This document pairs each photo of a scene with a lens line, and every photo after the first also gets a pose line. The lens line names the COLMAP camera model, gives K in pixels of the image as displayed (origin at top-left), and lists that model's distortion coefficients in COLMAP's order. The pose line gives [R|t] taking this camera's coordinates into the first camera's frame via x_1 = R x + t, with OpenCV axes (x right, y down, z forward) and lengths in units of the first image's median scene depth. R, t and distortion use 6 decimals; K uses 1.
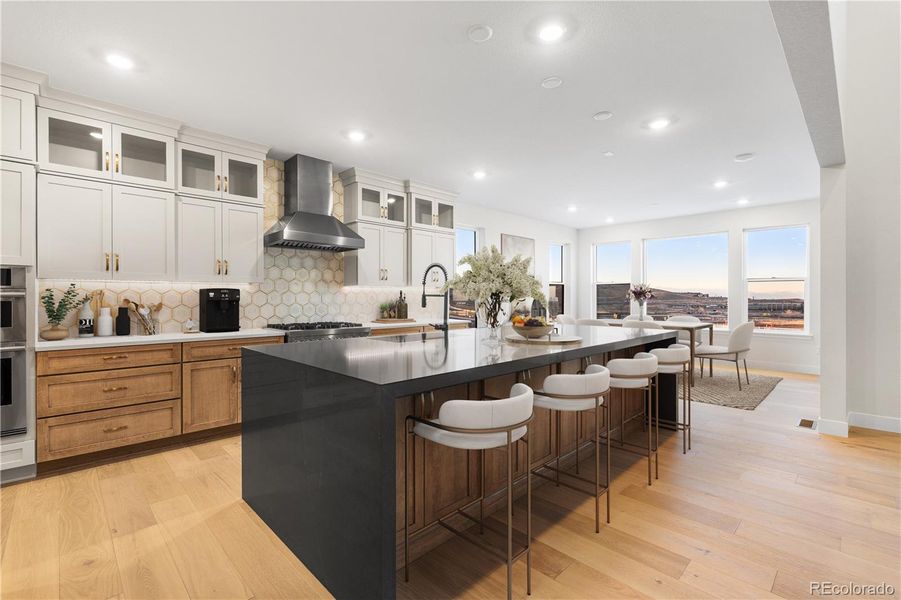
lens RADIAL K [[398.7, 0, 444.2], [0, 398.7, 302.1], [0, 0, 1]] dist [-0.010401, 0.000200]
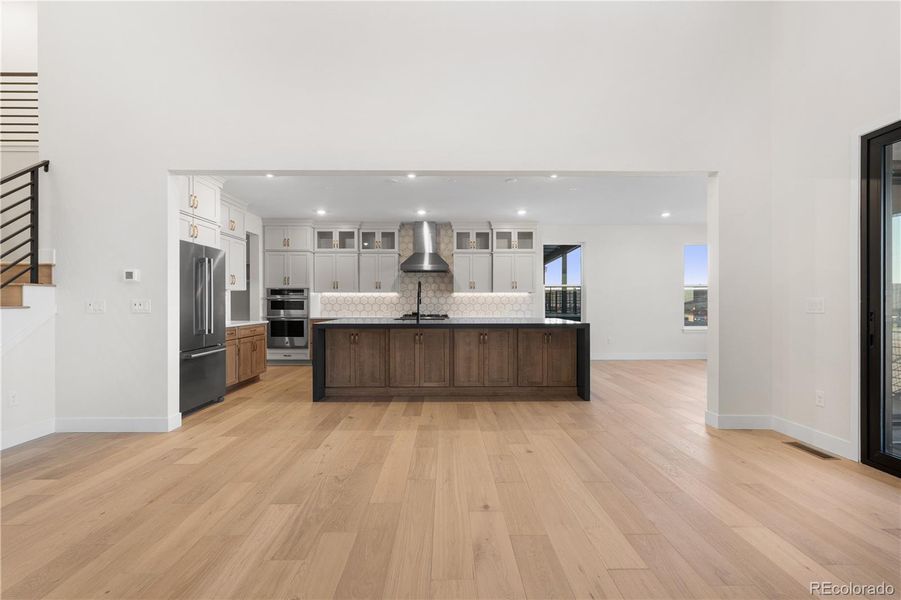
lens RADIAL K [[398.7, 0, 444.2], [0, 398.7, 302.1], [0, 0, 1]] dist [-0.010401, 0.000200]
pose [[0.720095, 0.001733, -0.693873, 8.100696], [-0.009886, 0.999921, -0.007762, 0.099249], [0.693805, 0.012449, 0.720055, -1.837518]]
